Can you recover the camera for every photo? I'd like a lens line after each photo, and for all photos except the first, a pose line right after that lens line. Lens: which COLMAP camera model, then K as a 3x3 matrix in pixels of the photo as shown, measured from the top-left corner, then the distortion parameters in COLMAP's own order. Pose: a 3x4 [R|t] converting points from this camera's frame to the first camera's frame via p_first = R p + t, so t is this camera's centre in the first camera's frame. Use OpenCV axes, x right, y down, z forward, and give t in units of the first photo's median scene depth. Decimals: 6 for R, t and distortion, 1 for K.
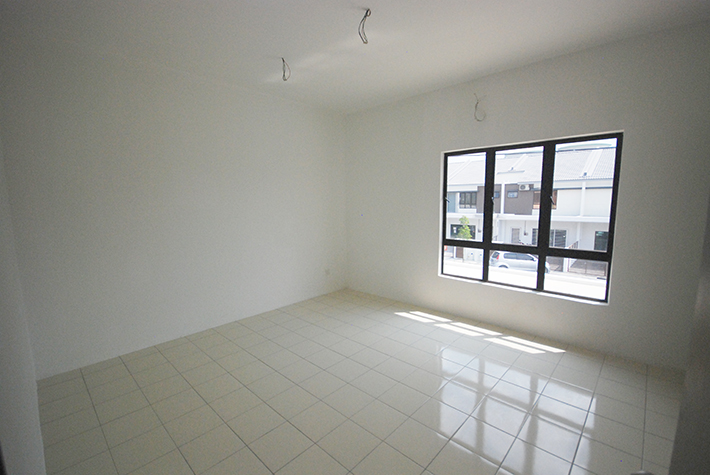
lens RADIAL K [[313.3, 0, 355.0], [0, 313.3, 237.5], [0, 0, 1]] dist [-0.010966, -0.000635]
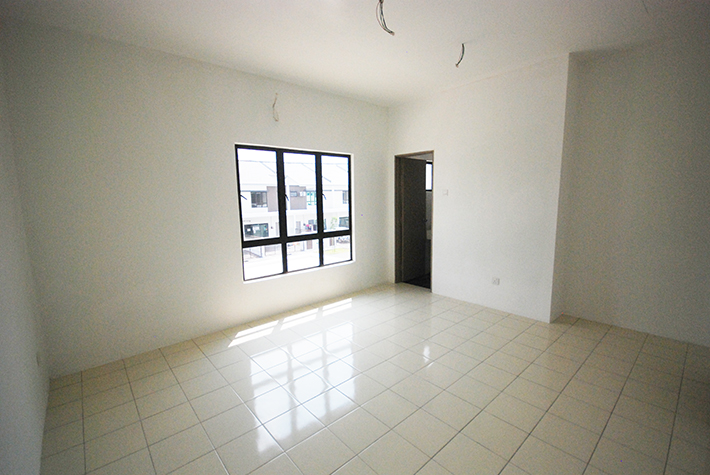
lens RADIAL K [[313.3, 0, 355.0], [0, 313.3, 237.5], [0, 0, 1]] dist [-0.010966, -0.000635]
pose [[0.087079, -0.117816, 0.989210, -0.624479], [0.138341, 0.984791, 0.105112, -0.060876], [-0.986549, 0.127696, 0.102054, 0.652399]]
